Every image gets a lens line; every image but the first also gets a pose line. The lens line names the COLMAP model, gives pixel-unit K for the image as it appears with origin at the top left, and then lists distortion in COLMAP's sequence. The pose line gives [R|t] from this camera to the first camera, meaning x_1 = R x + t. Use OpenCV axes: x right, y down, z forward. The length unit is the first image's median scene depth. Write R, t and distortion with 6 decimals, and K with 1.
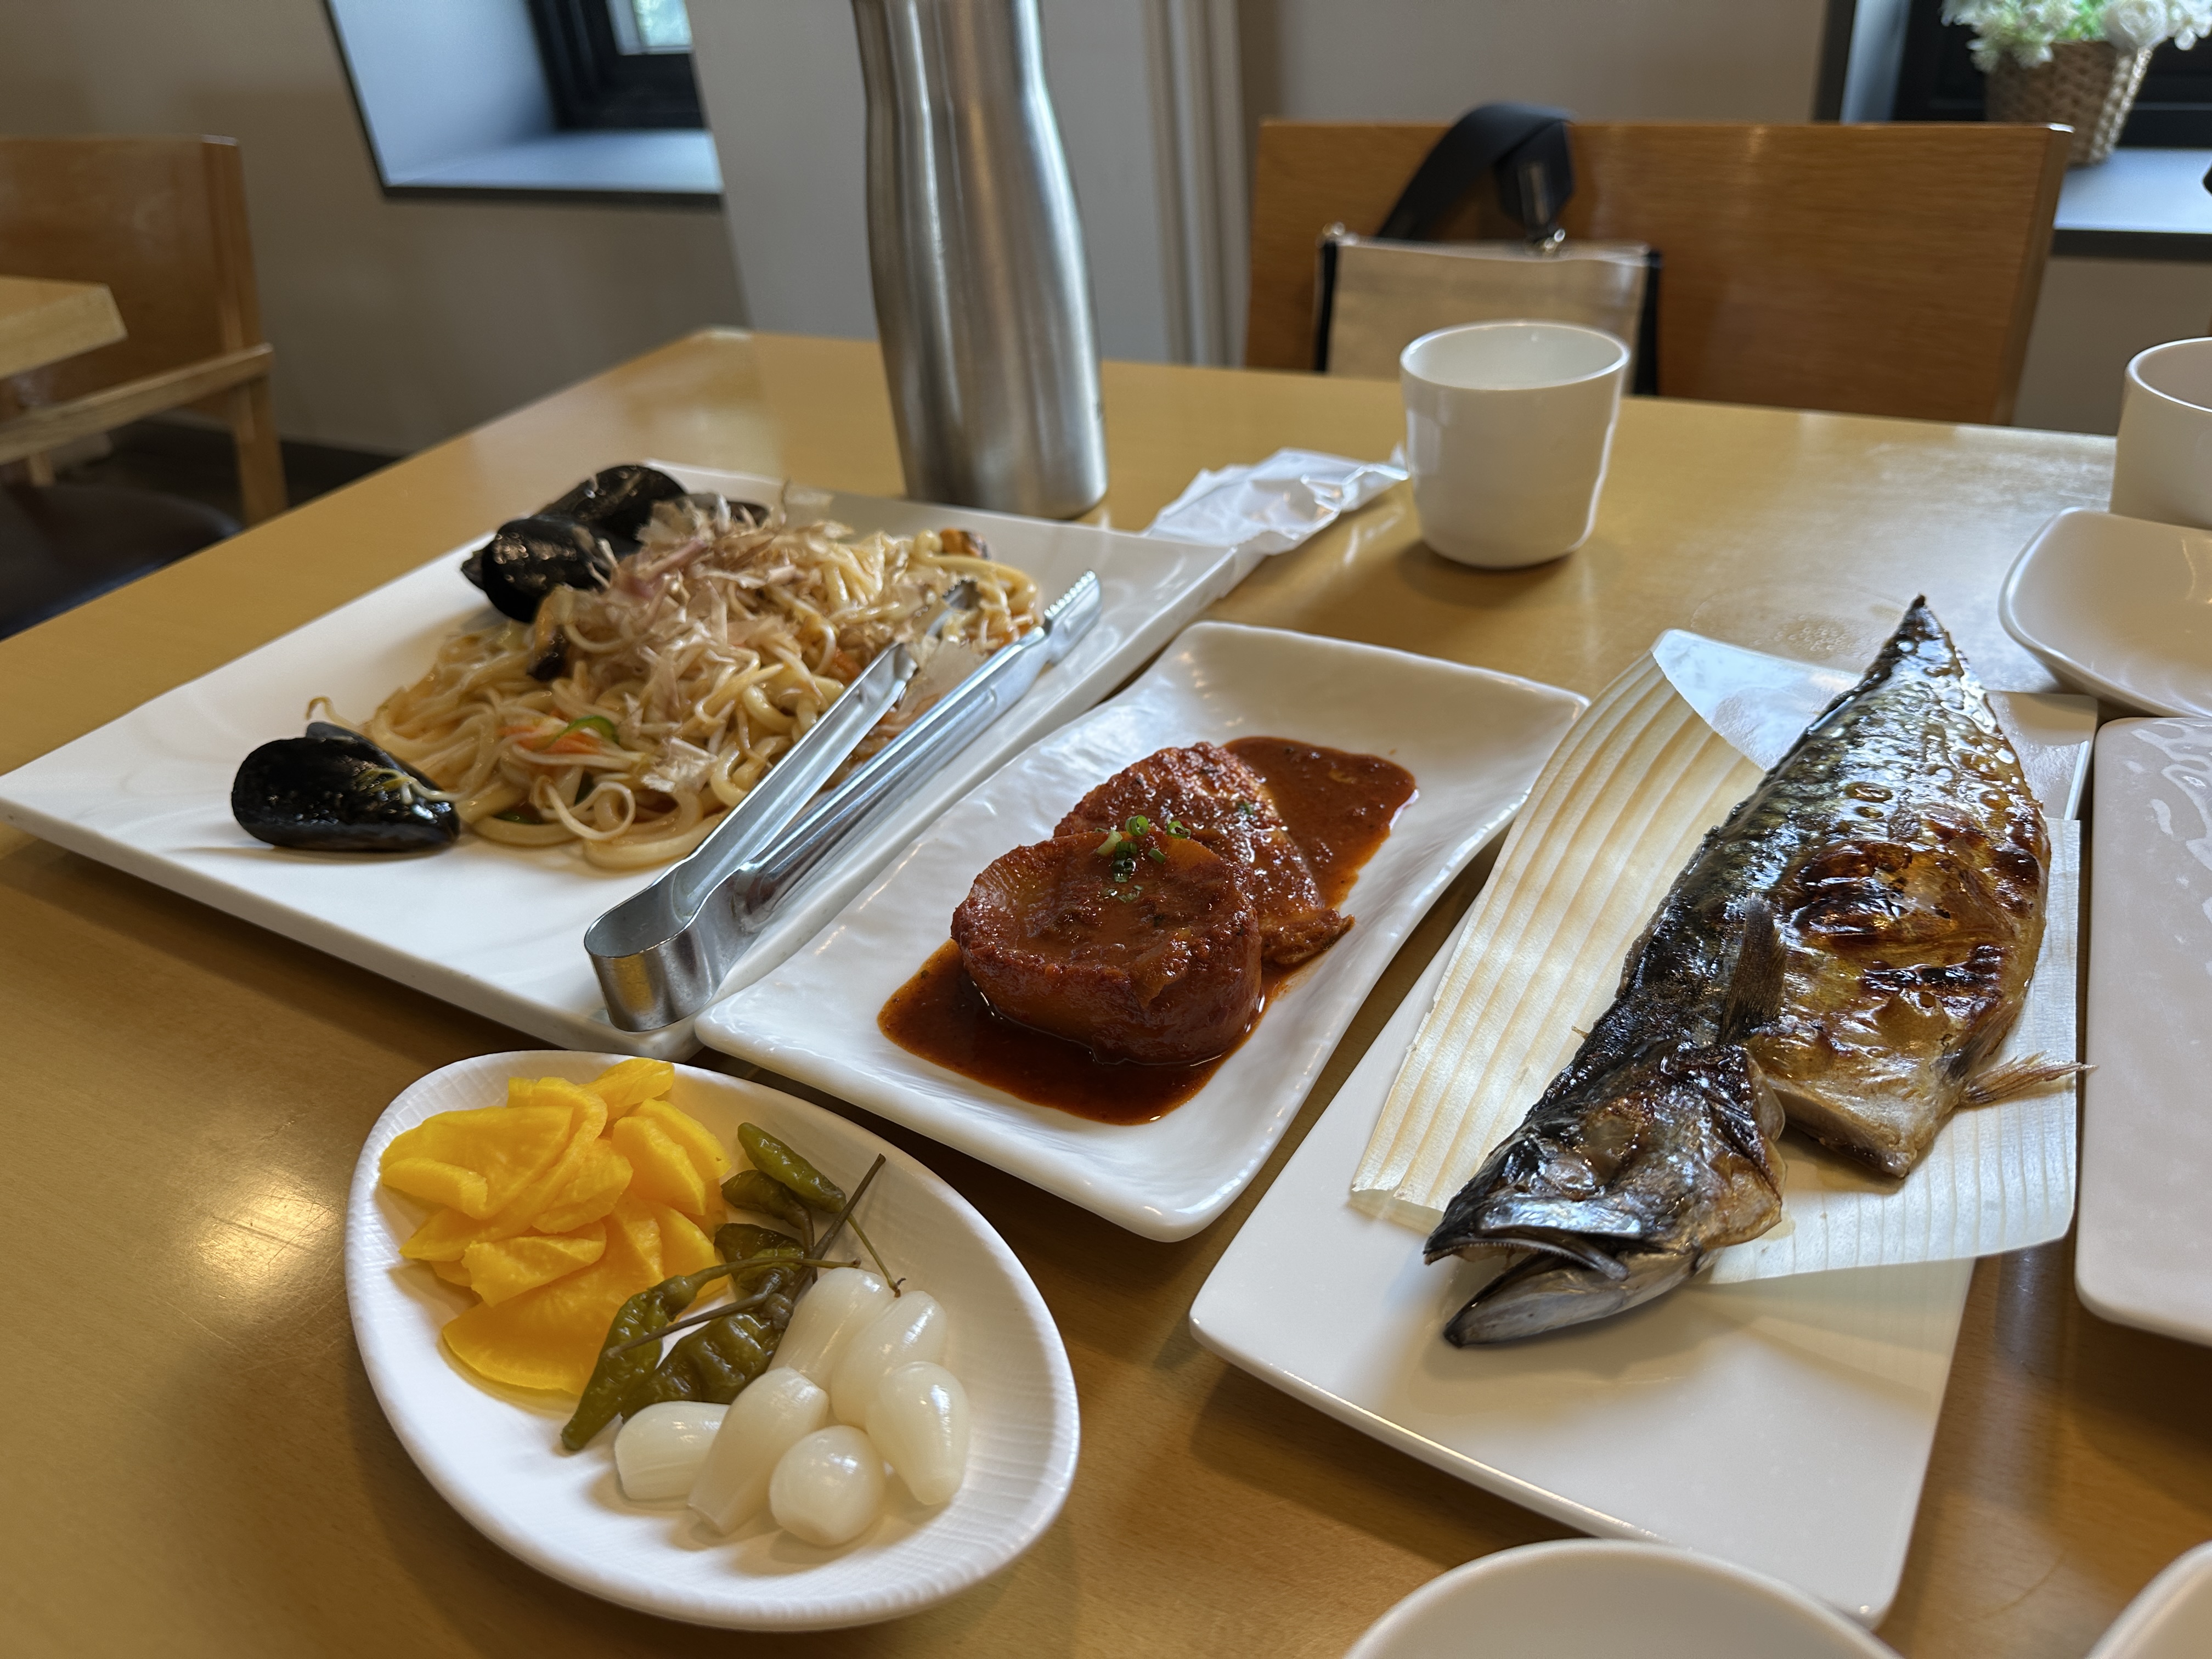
lens RADIAL K [[1557.7, 0, 1106.0], [0, 1557.7, 829.5], [0, 0, 1]] dist [0.172021, -0.451836]
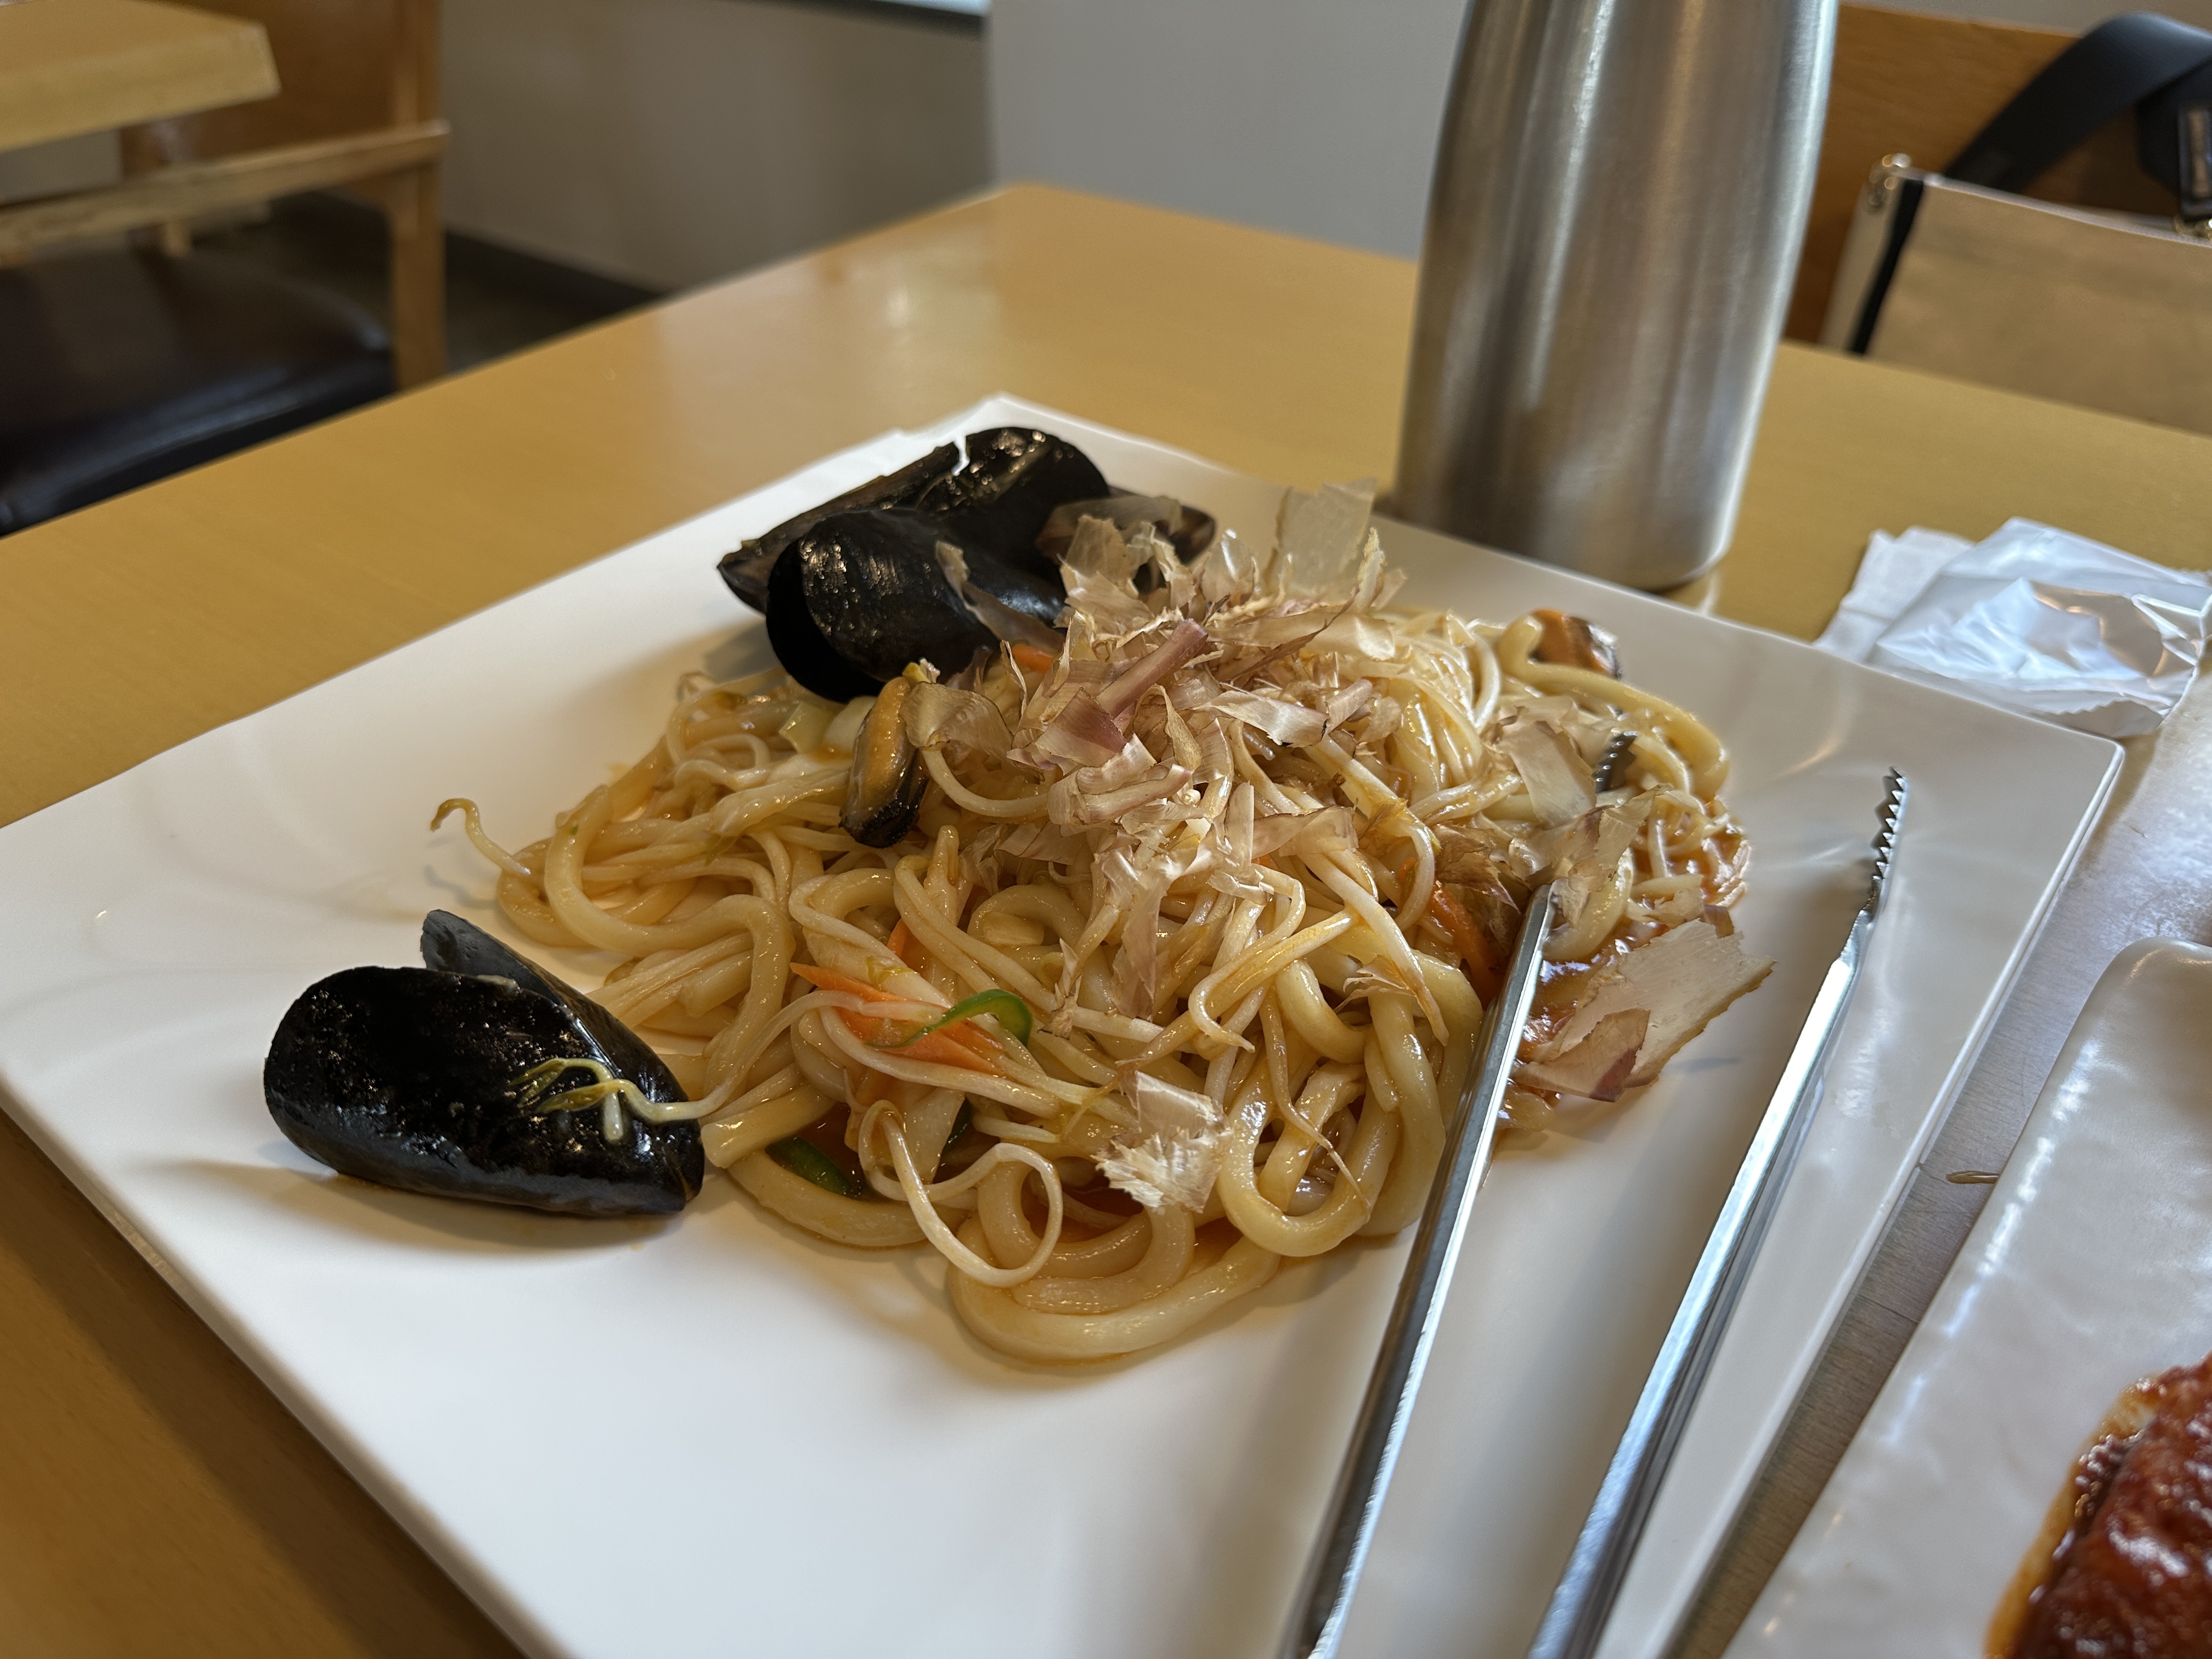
lens RADIAL K [[1557.7, 0, 1106.0], [0, 1557.7, 829.5], [0, 0, 1]] dist [0.172021, -0.451836]
pose [[0.987067, 0.151870, -0.051332, -0.316197], [-0.147855, 0.986190, 0.074615, -0.191391], [0.061955, -0.066060, 0.995890, 0.595914]]
